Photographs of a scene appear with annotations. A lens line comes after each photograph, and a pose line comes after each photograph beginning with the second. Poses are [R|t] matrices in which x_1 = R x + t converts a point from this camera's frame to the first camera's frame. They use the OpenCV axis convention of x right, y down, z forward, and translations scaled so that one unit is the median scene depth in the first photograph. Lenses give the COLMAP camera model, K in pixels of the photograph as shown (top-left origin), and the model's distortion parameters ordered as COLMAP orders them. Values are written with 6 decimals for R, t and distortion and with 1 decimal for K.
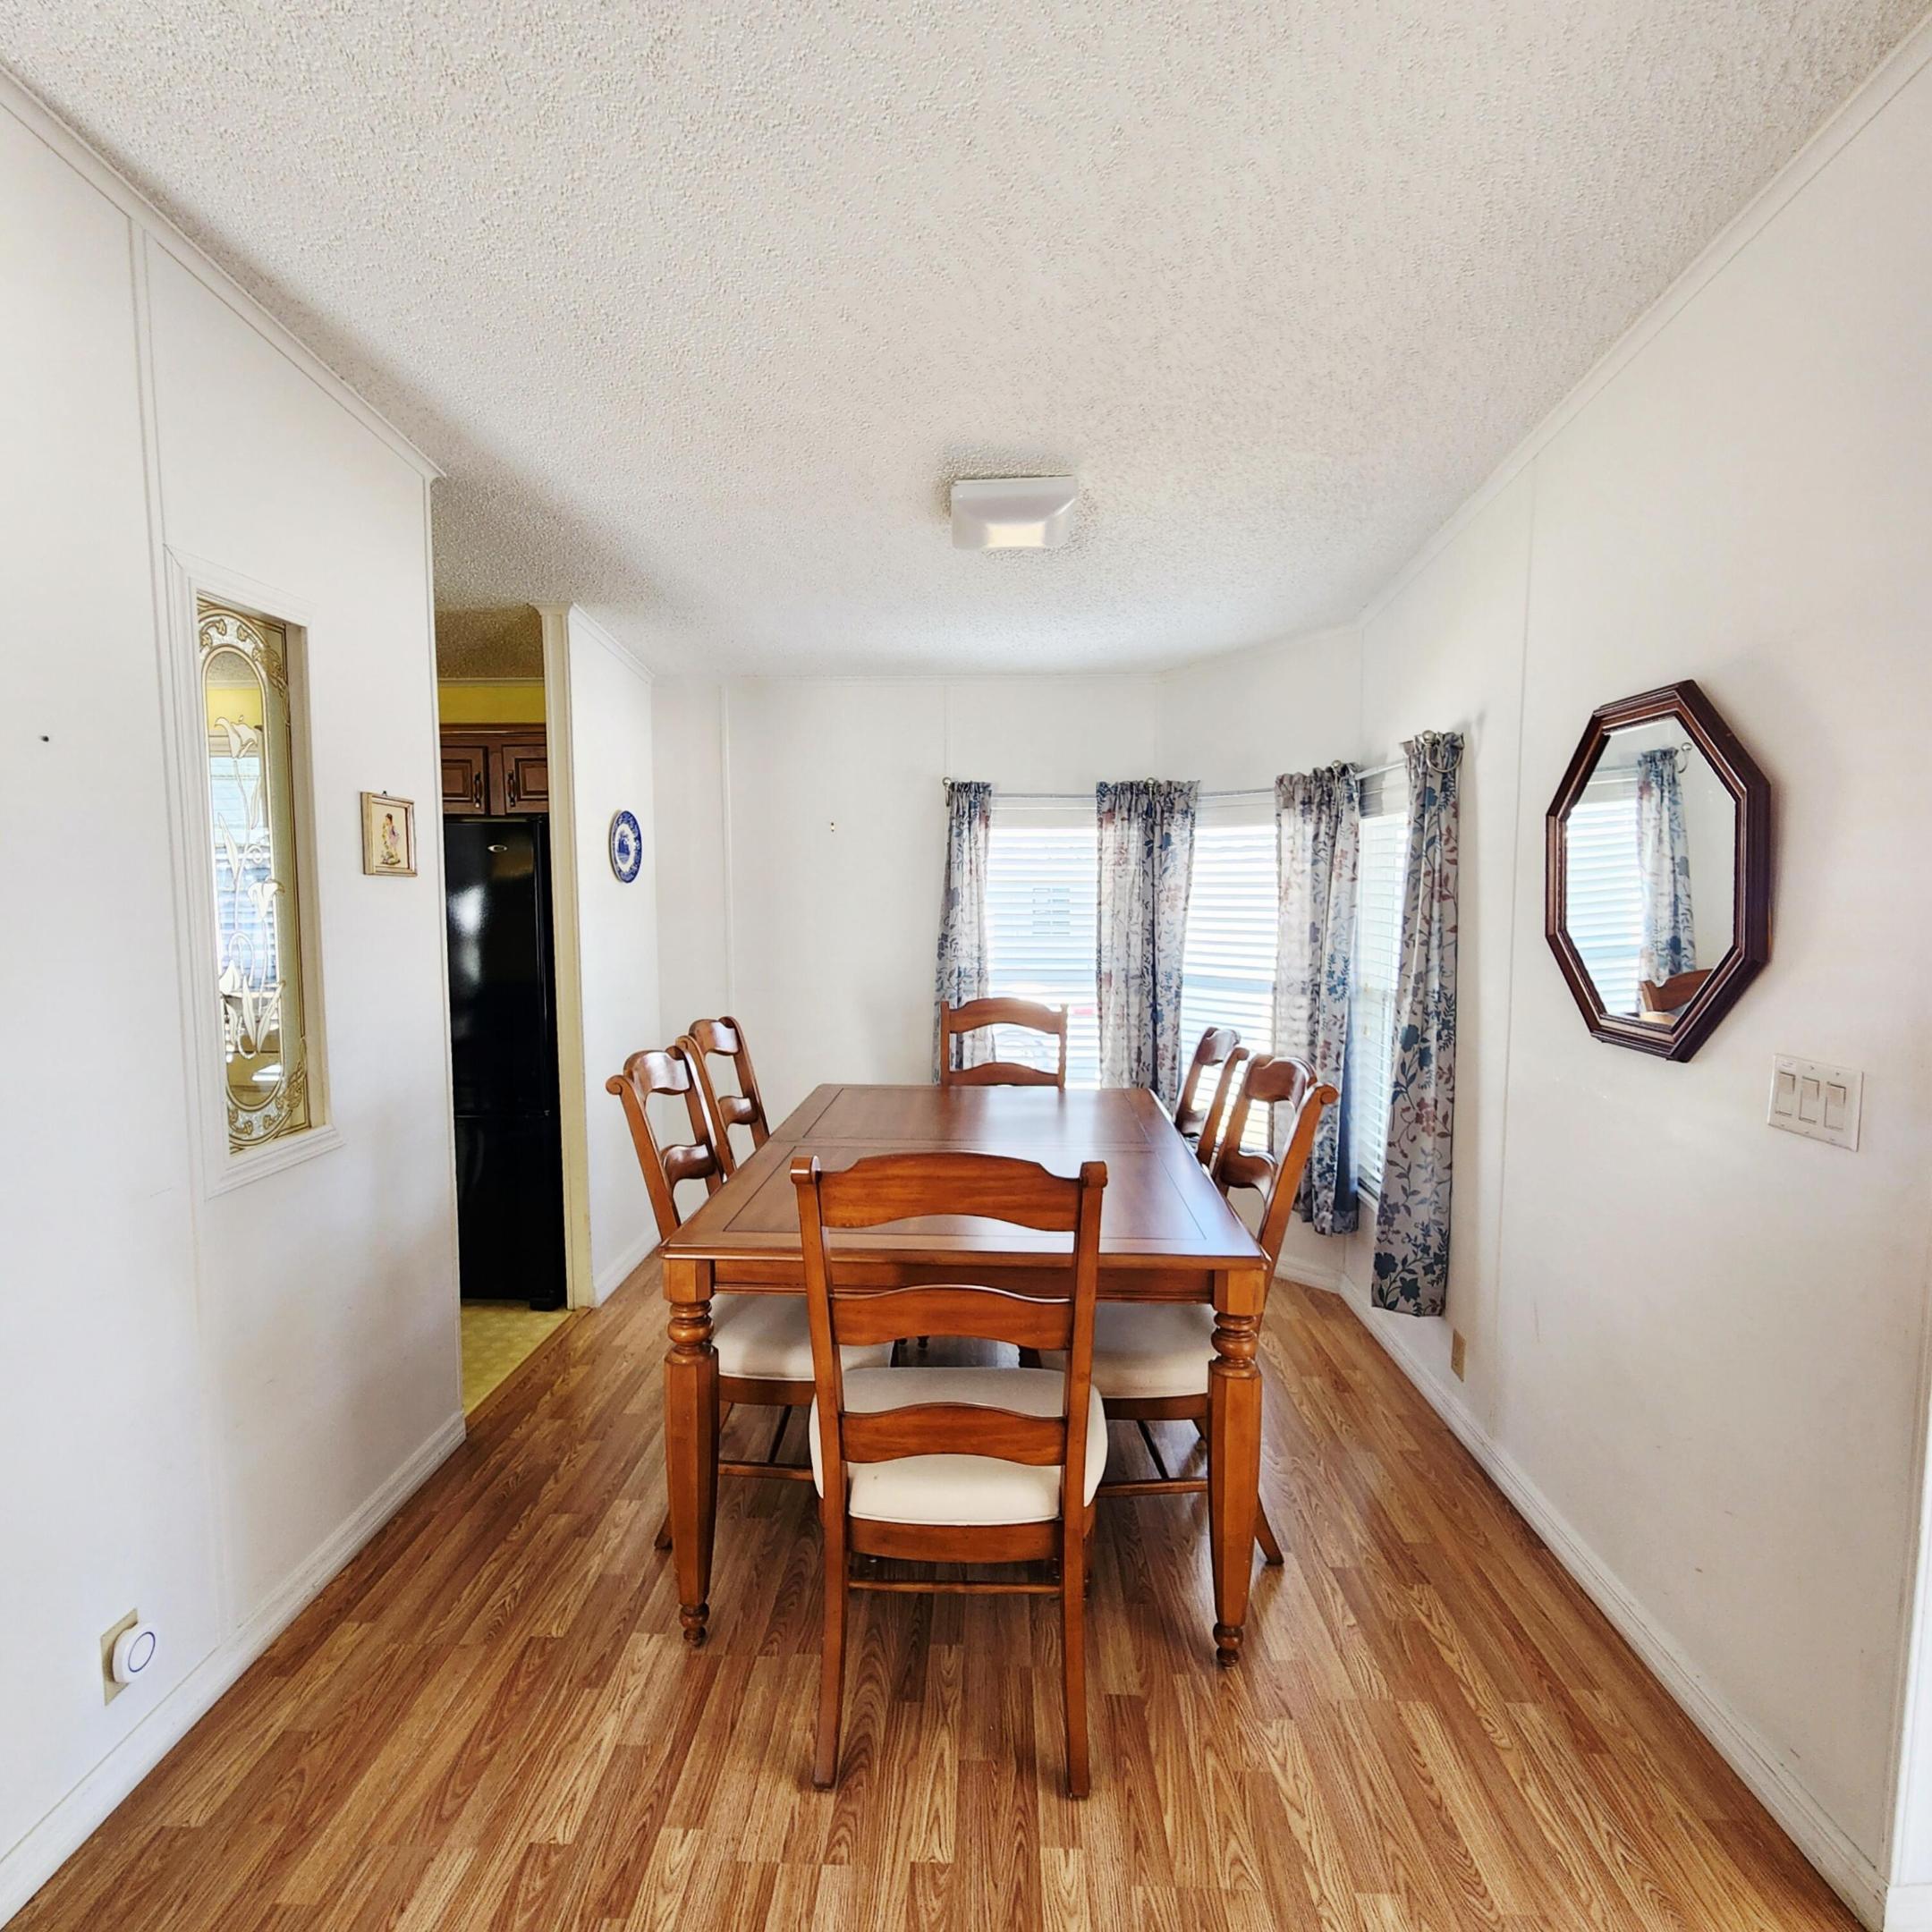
lens RADIAL K [[1112.5, 0, 959.1], [0, 1112.5, 965.6], [0, 0, 1]] dist [0.003313, 0.002286]
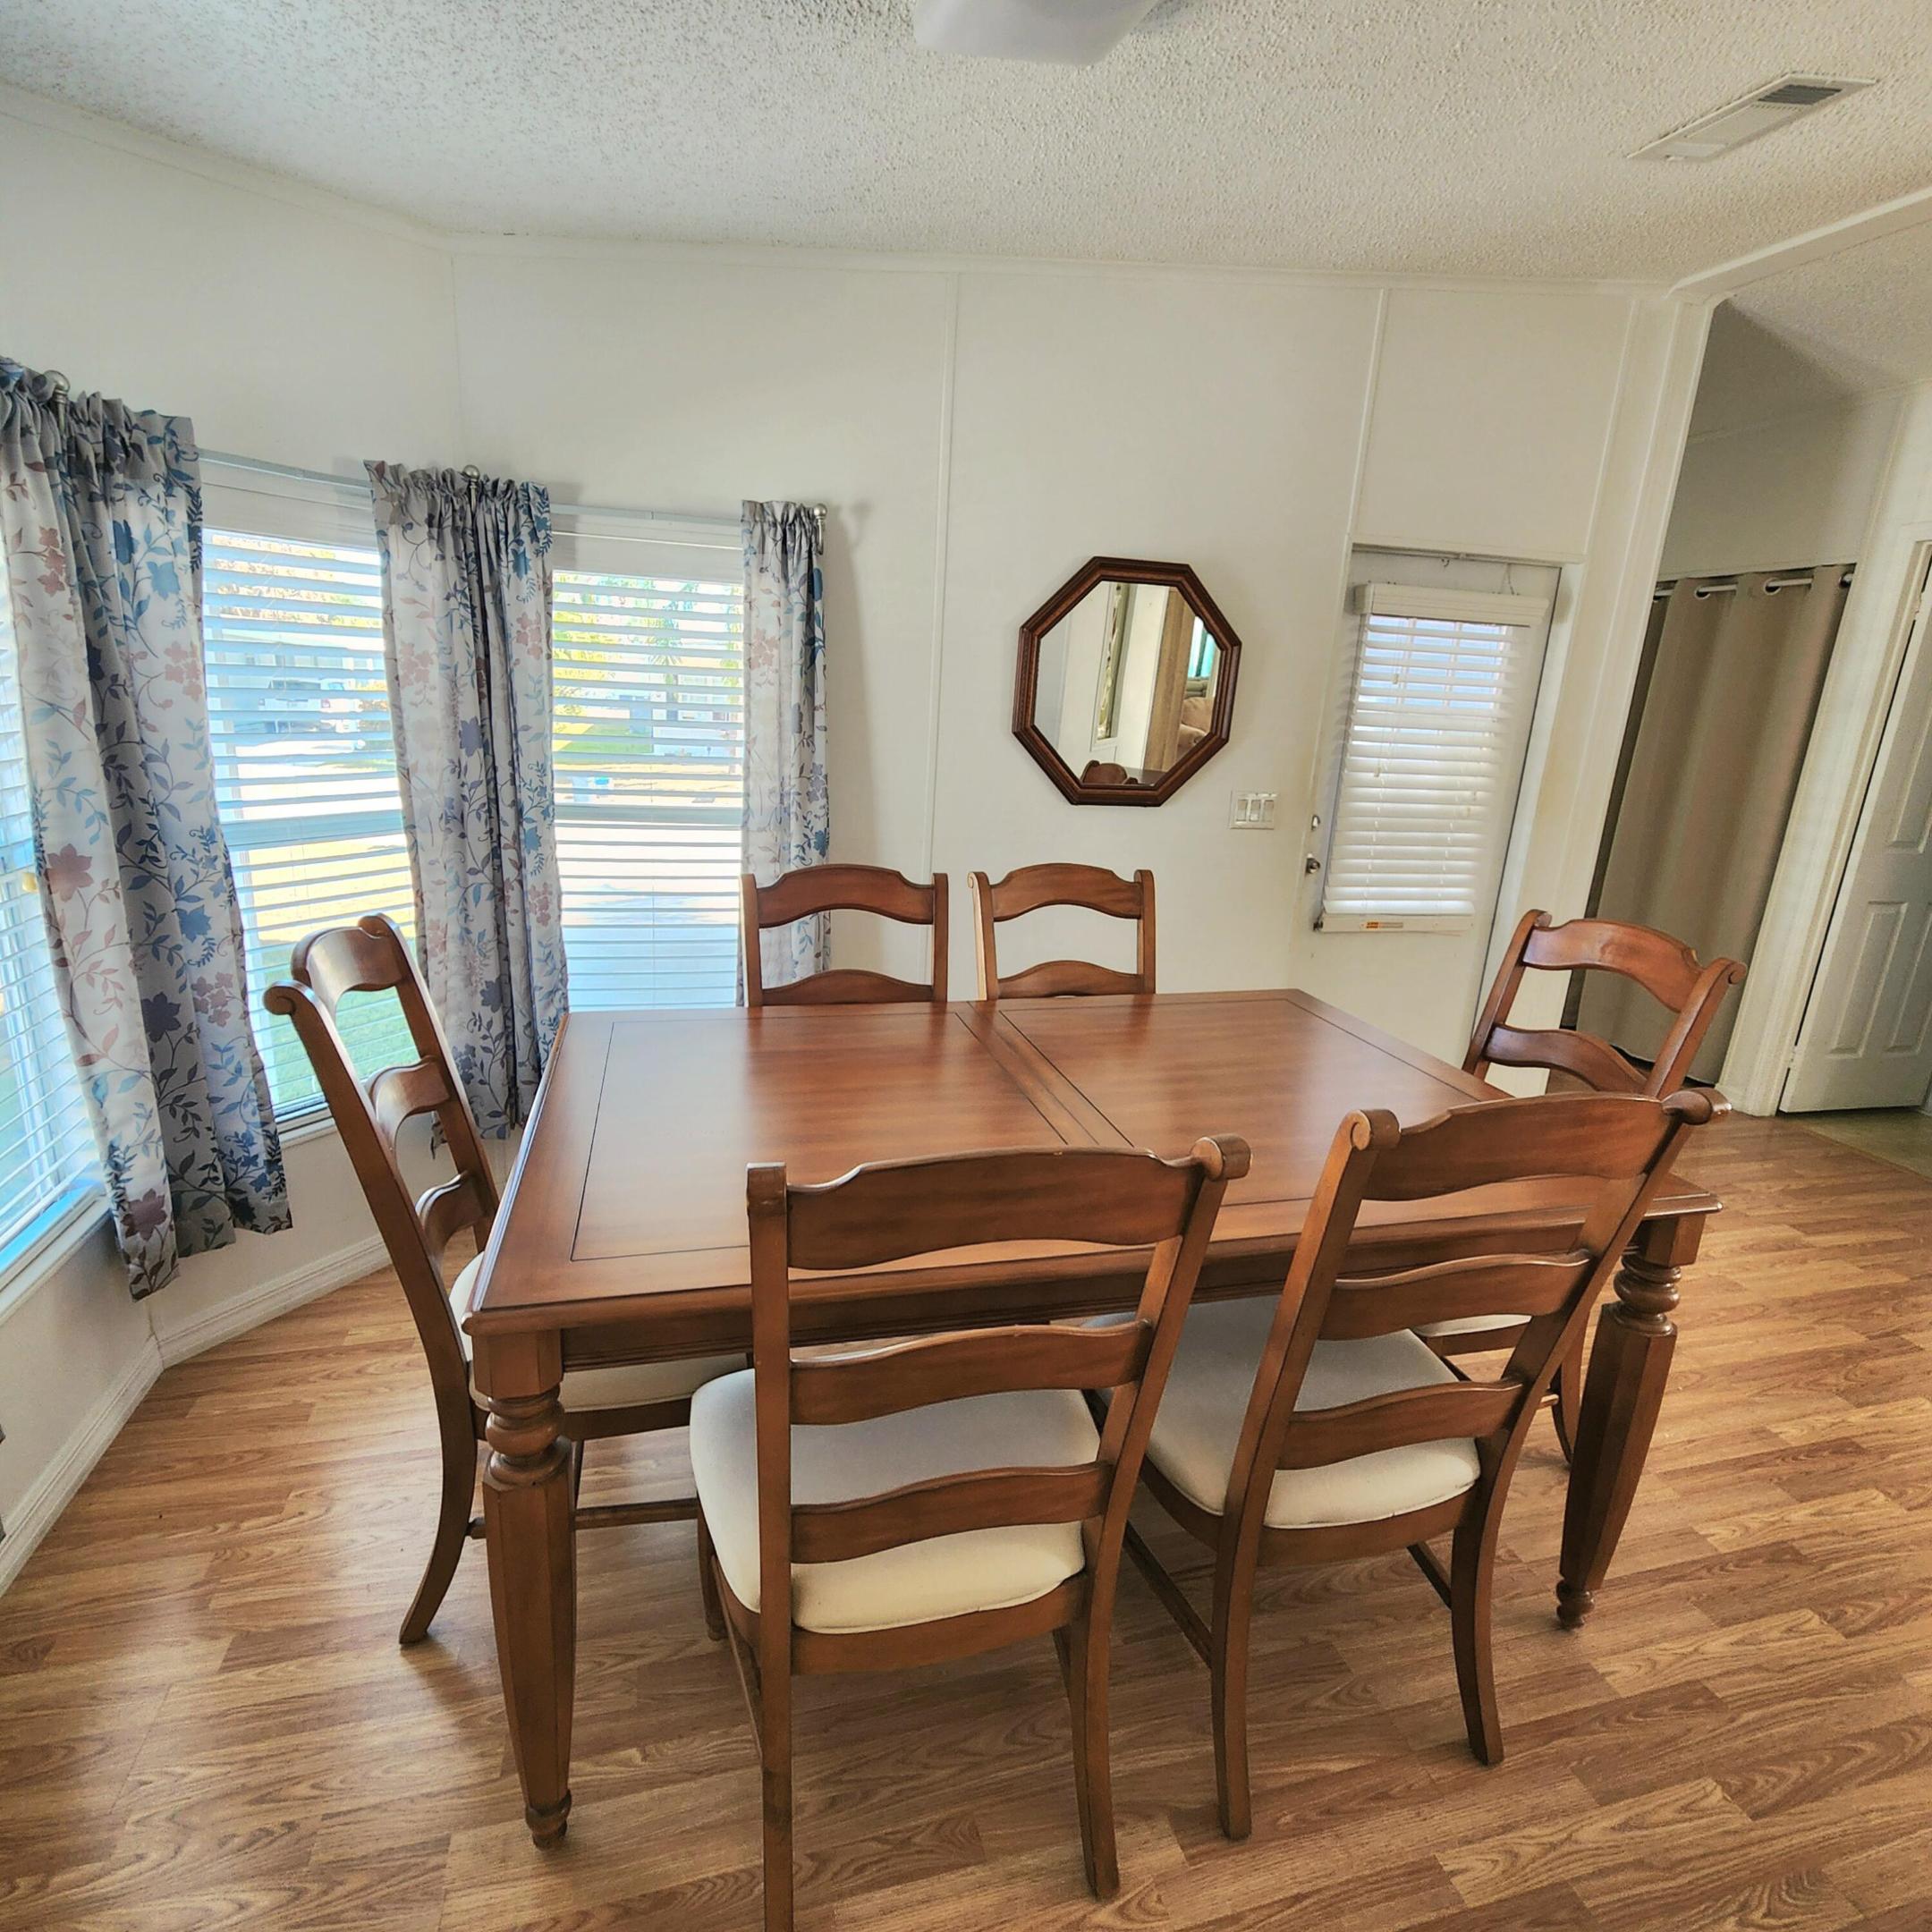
lens RADIAL K [[1060.4, 0, 972.2], [0, 1060.4, 971.6], [0, 0, 1]] dist [0.003720, -0.002129]
pose [[-0.310422, -0.259128, 0.914599, -0.401909], [0.018234, 0.960329, 0.278274, -0.064369], [-0.950424, 0.103059, -0.293383, 0.916438]]
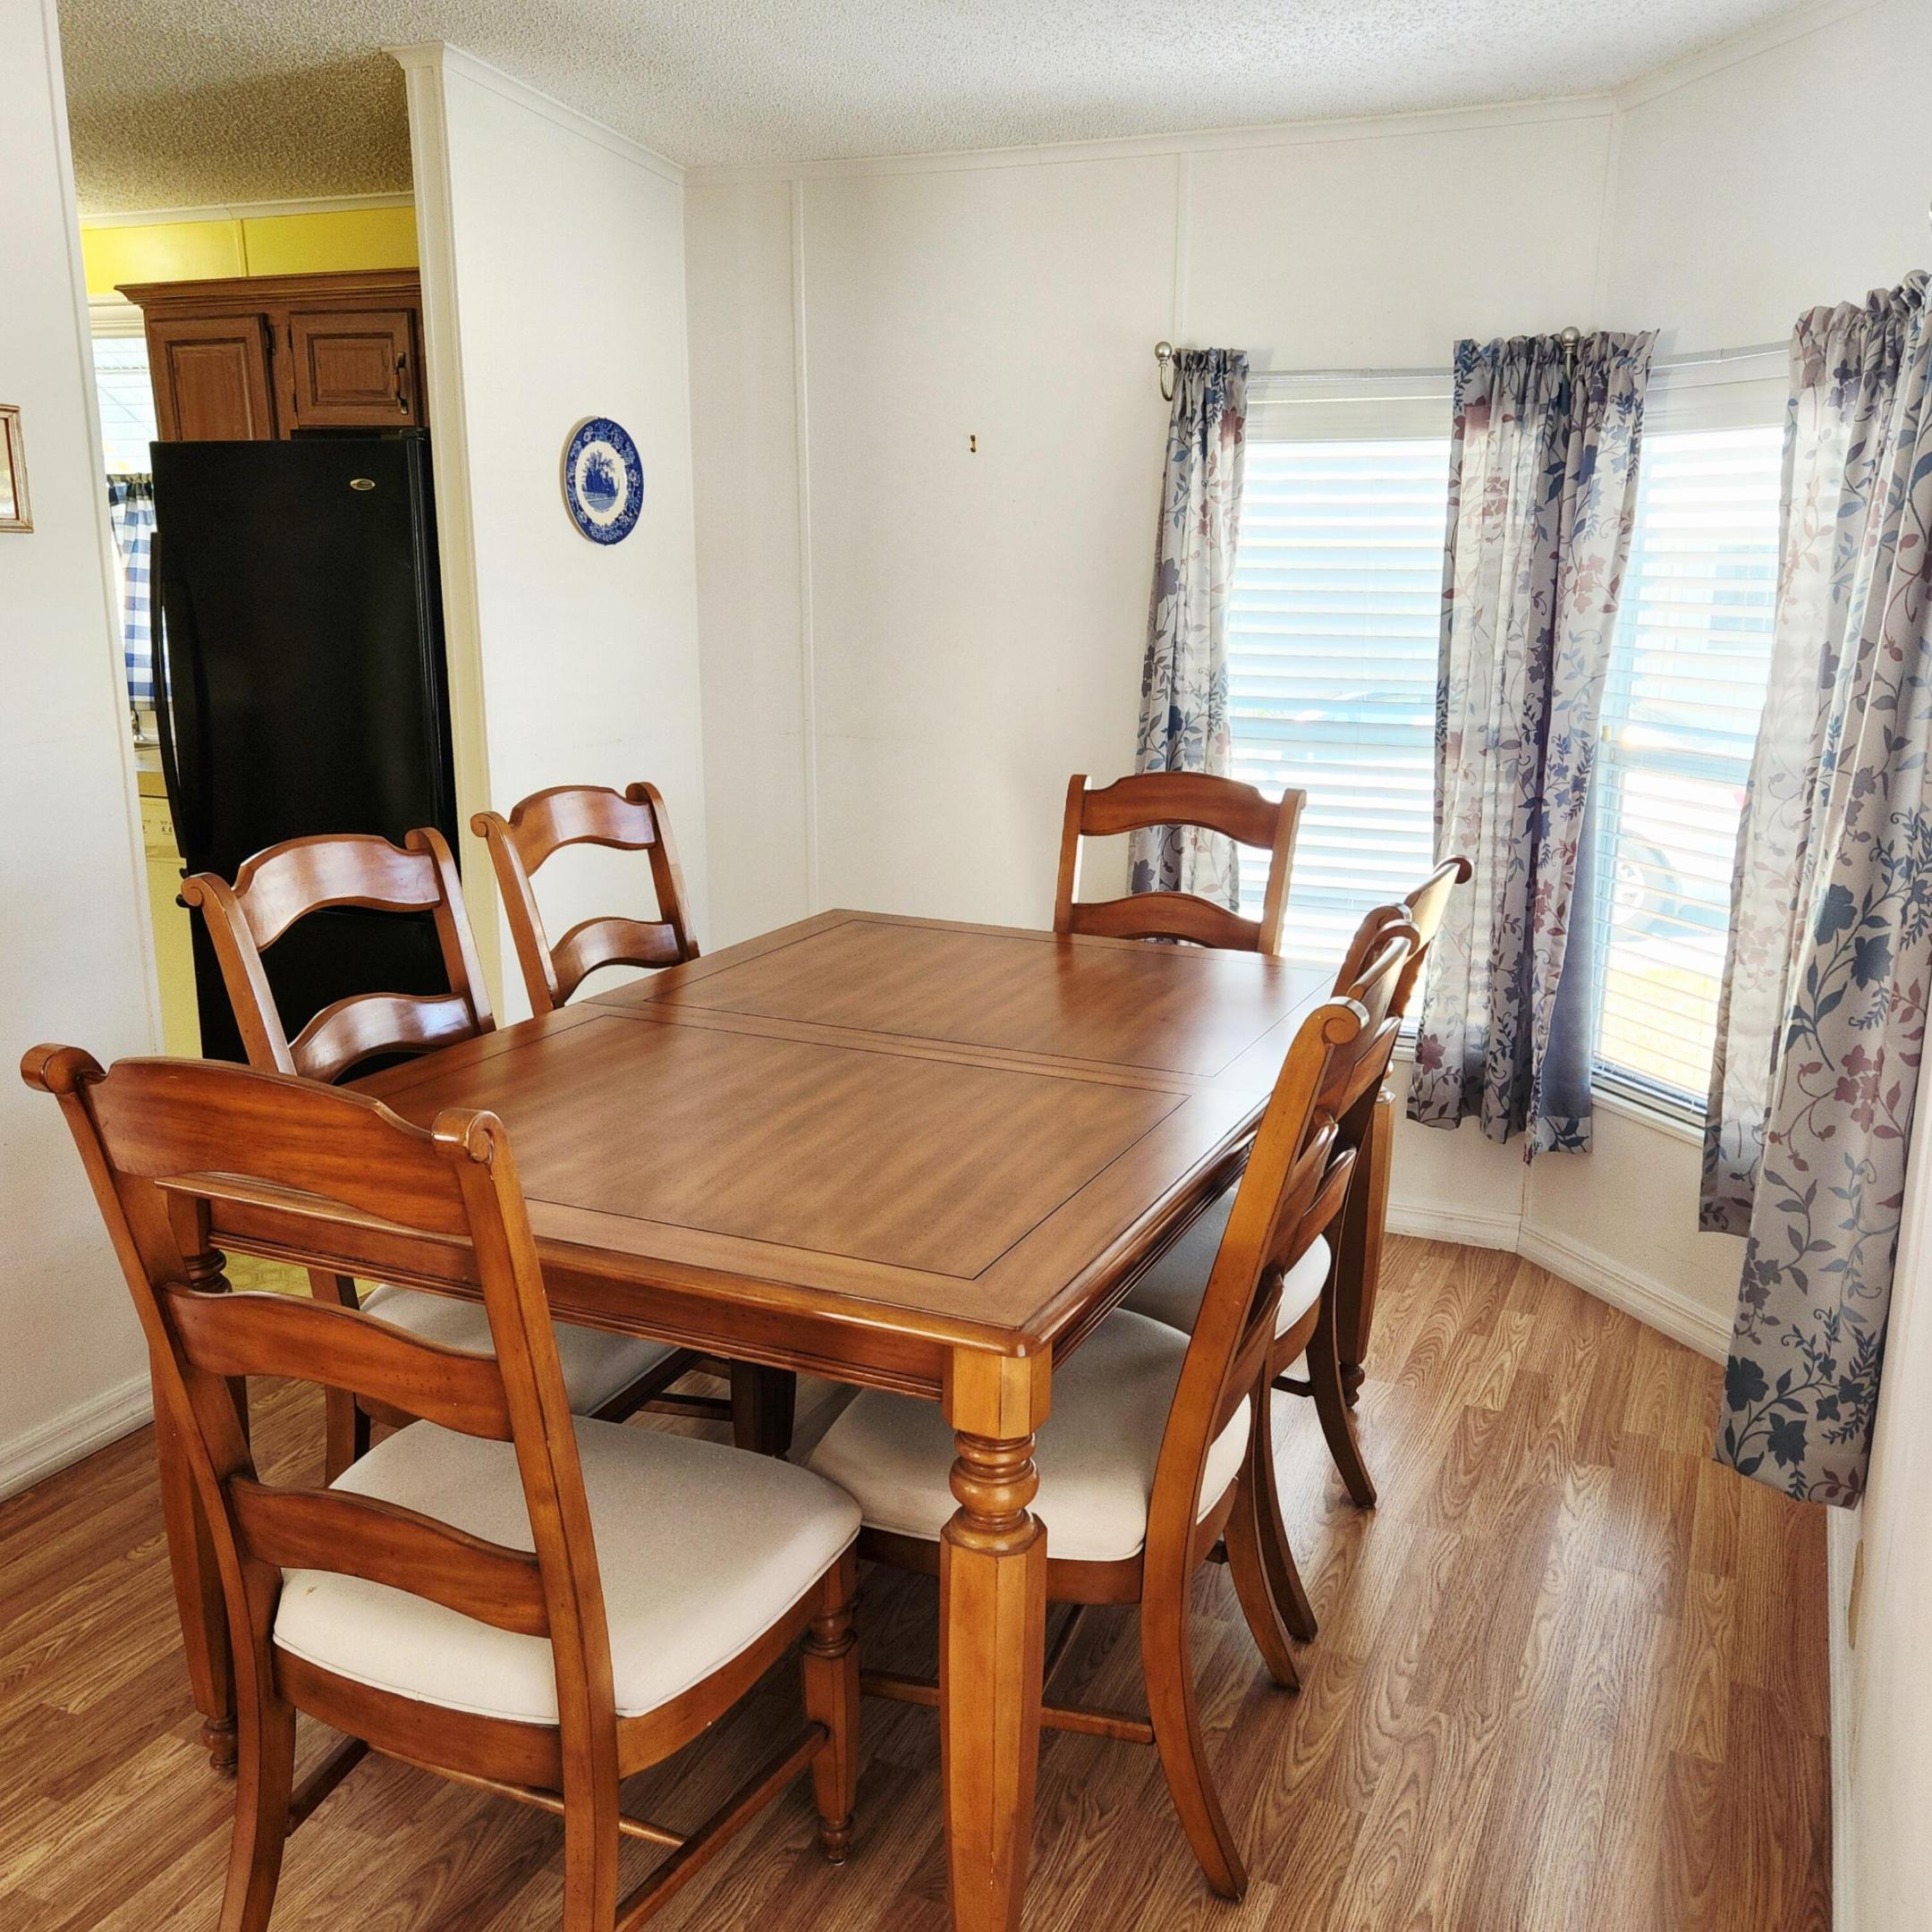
lens RADIAL K [[1885.3, 0, 959.9], [0, 1885.3, 974.6], [0, 0, 1]] dist [0.093519, -0.103842]
pose [[0.926286, 0.092061, -0.365403, 0.287769], [-0.035375, 0.986660, 0.158907, -0.017126], [0.375157, -0.134267, 0.917186, 0.120130]]
